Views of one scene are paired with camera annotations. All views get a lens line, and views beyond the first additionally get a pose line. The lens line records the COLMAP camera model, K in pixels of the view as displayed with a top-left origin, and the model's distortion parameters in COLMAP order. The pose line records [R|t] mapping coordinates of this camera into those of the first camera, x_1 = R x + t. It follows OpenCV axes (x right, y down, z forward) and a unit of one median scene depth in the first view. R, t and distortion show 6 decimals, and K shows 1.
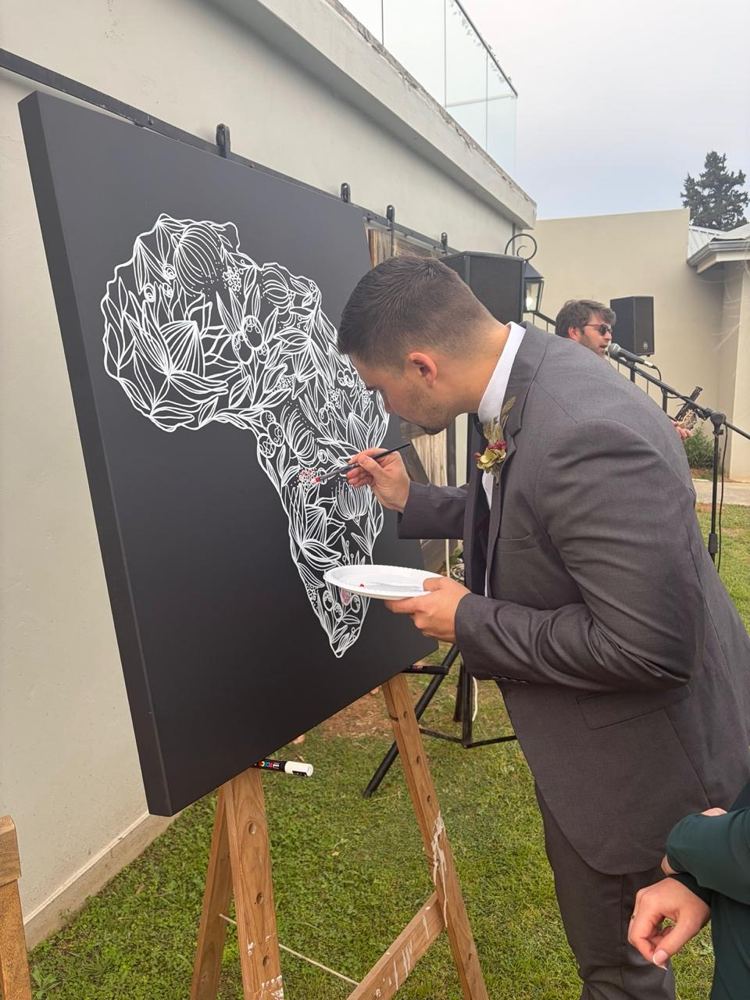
lens RADIAL K [[757.5, 0, 368.5], [0, 757.5, 497.6], [0, 0, 1]] dist [0.009342, -0.003267]
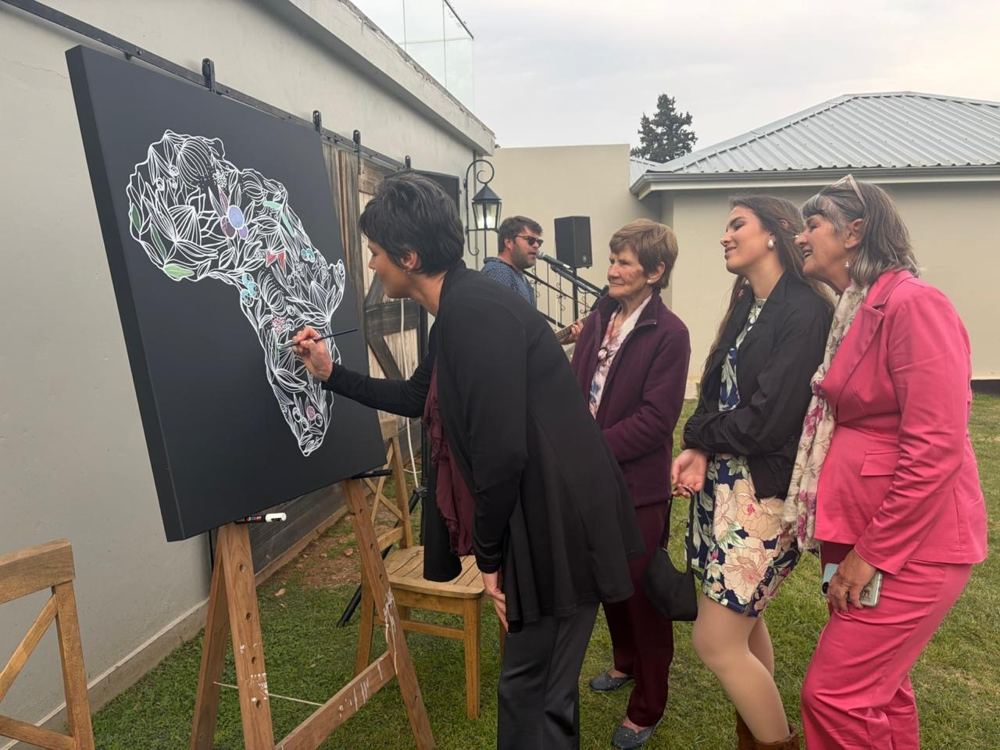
lens RADIAL K [[757.5, 0, 506.0], [0, 757.5, 383.1], [0, 0, 1]] dist [0.009342, -0.003267]
pose [[0.979701, -0.022498, 0.199198, 0.042519], [0.031866, 0.998526, -0.043945, 0.144218], [-0.197916, 0.049400, 0.978973, -0.392058]]
